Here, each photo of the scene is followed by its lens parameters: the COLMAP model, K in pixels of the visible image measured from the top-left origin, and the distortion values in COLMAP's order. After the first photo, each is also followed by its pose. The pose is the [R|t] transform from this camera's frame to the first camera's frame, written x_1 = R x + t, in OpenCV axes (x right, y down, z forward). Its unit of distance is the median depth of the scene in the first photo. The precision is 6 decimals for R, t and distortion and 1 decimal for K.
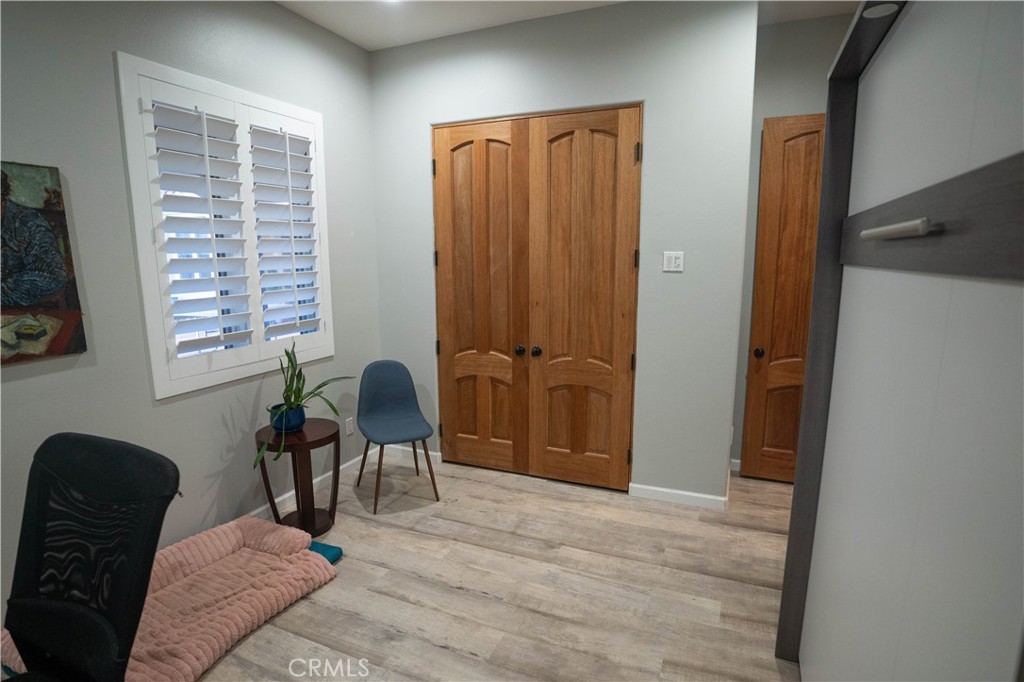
lens RADIAL K [[517.7, 0, 536.1], [0, 517.7, 340.5], [0, 0, 1]] dist [-0.002631, 0.000004]
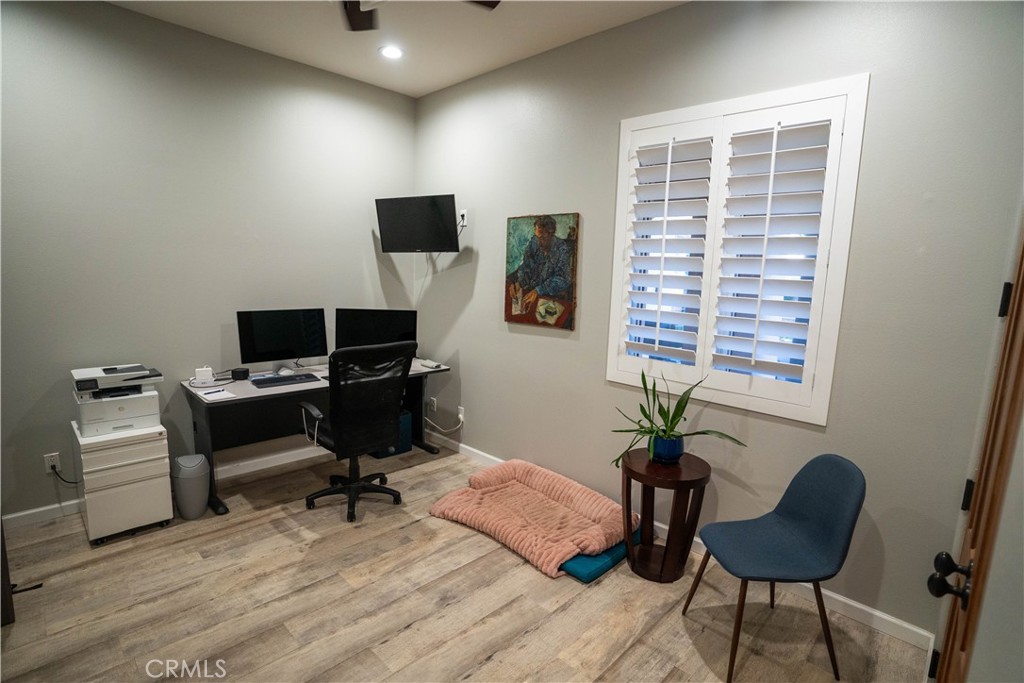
lens RADIAL K [[517.7, 0, 512.4], [0, 517.7, 348.1], [0, 0, 1]] dist [-0.087276, 0.036028]
pose [[-0.380456, 0.143838, -0.913545, 0.571369], [-0.185458, 0.955897, 0.227742, -0.229080], [0.906013, 0.256070, -0.337000, 1.283595]]
